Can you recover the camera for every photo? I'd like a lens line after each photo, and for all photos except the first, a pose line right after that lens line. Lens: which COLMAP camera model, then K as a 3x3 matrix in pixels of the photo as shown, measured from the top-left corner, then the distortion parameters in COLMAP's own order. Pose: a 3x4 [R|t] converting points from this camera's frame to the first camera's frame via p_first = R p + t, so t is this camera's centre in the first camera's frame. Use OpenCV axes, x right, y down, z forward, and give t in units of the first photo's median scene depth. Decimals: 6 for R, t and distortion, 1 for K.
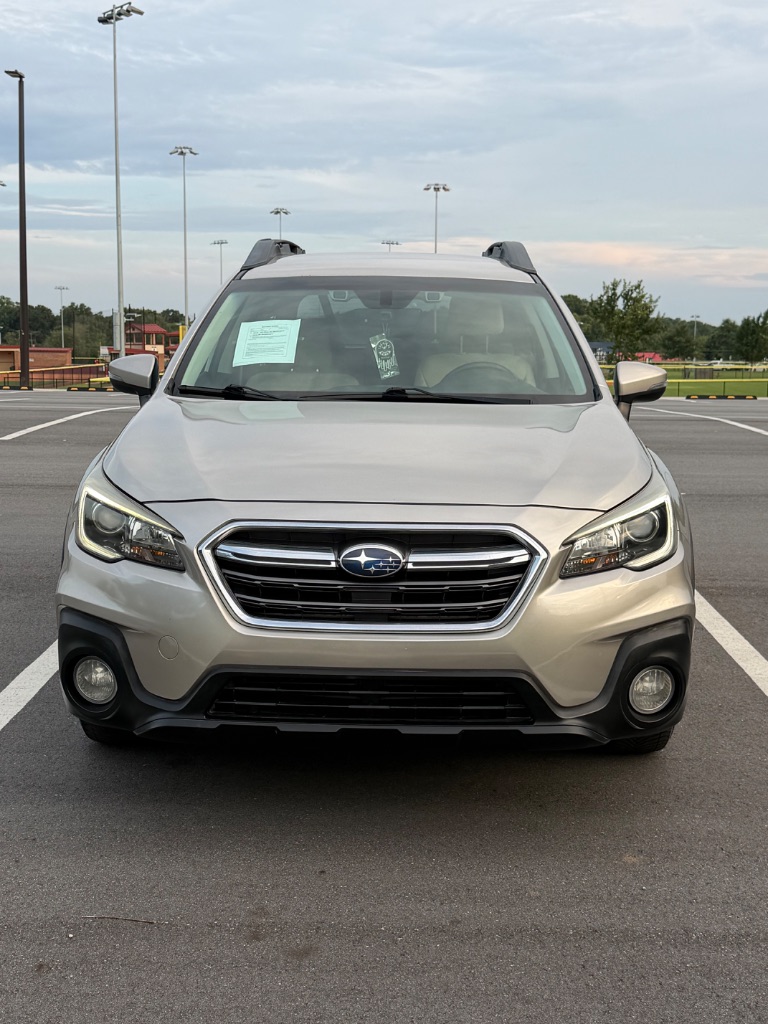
lens RADIAL K [[1376.3, 0, 383.1], [0, 1376.3, 514.1], [0, 0, 1]] dist [0.170361, -0.372105]
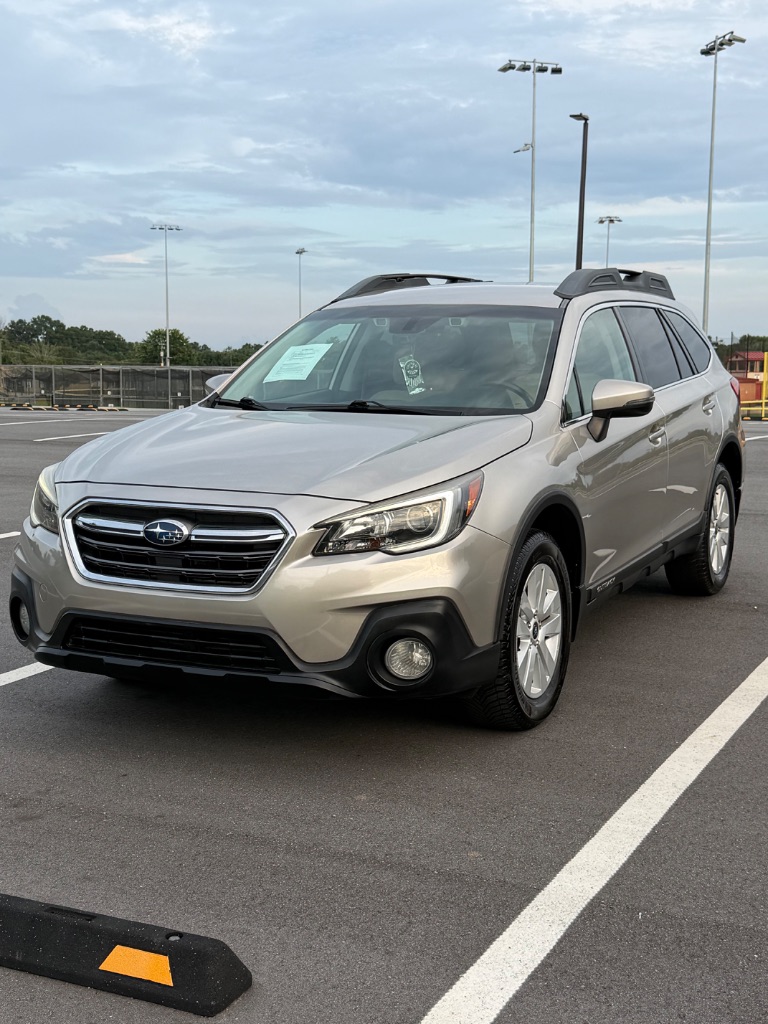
lens RADIAL K [[1376.3, 0, 383.1], [0, 1376.3, 514.1], [0, 0, 1]] dist [0.170361, -0.372105]
pose [[0.905907, 0.039819, -0.421601, 0.688622], [-0.048435, 0.998779, -0.009742, 0.019345], [0.420698, 0.029245, 0.906729, -0.061061]]
